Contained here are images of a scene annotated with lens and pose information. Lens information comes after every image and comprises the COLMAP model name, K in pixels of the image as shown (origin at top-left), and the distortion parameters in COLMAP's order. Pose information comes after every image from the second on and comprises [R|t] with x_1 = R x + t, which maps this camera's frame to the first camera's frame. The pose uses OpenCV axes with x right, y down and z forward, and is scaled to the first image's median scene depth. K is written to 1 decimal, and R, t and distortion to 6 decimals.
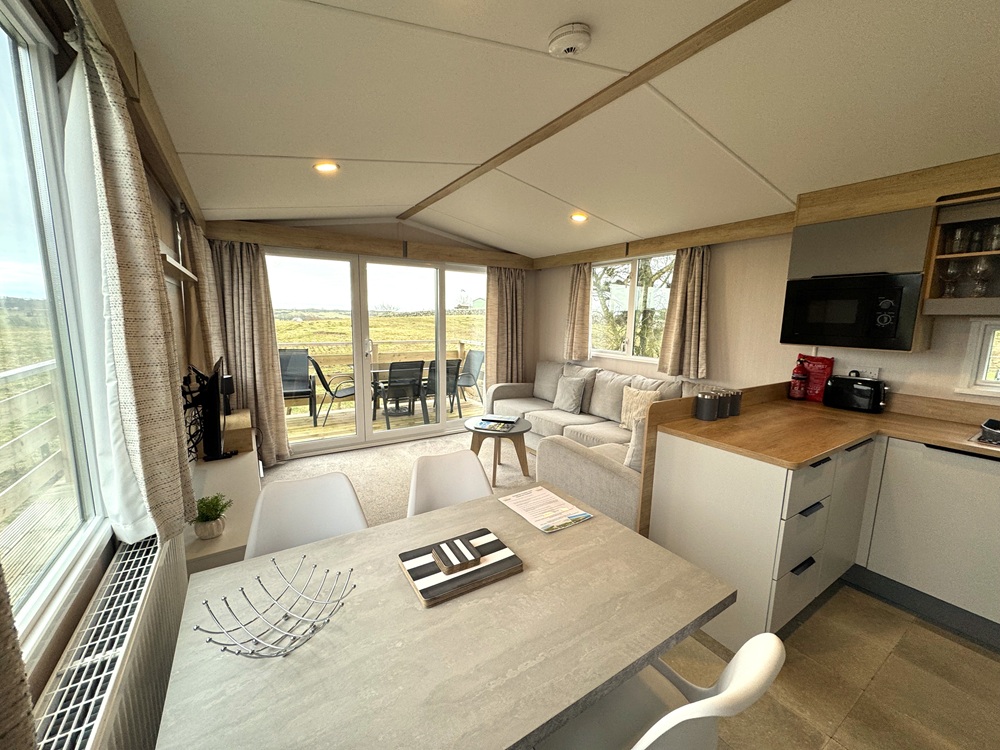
lens RADIAL K [[396.6, 0, 500.5], [0, 396.6, 375.2], [0, 0, 1]] dist [-0.001617, -0.000077]
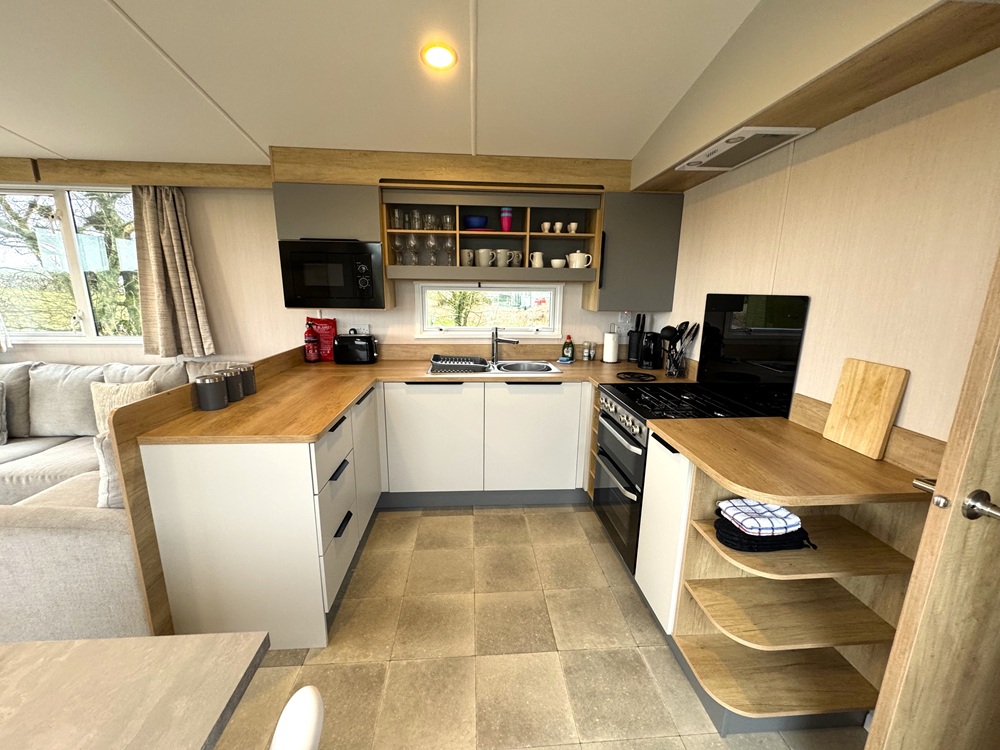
lens RADIAL K [[396.6, 0, 500.8], [0, 396.6, 376.4], [0, 0, 1]] dist [-0.001617, -0.000077]
pose [[0.475199, -0.200441, 0.856744, 0.074589], [0.123657, 0.979257, 0.160516, -0.005803], [-0.871146, 0.029666, 0.490128, 0.061748]]
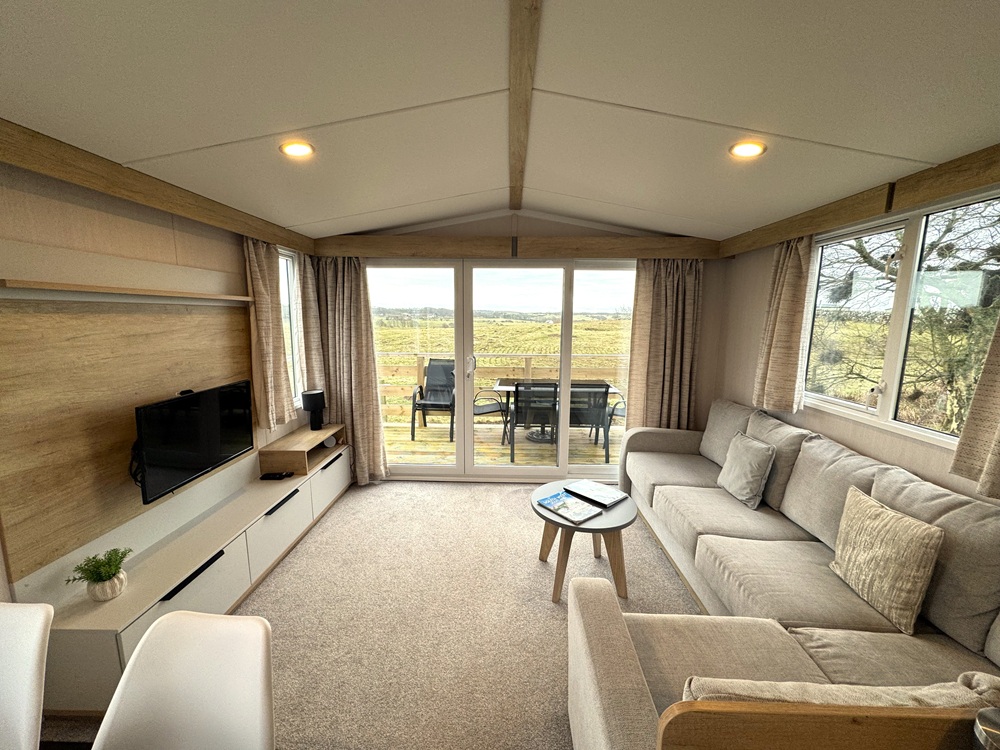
lens RADIAL K [[396.6, 0, 499.4], [0, 396.6, 375.9], [0, 0, 1]] dist [-0.001617, -0.000077]
pose [[0.829430, 0.074720, -0.553591, 0.238751], [-0.077109, 0.996841, 0.019016, -0.089635], [0.553263, 0.026914, 0.832572, 0.405080]]
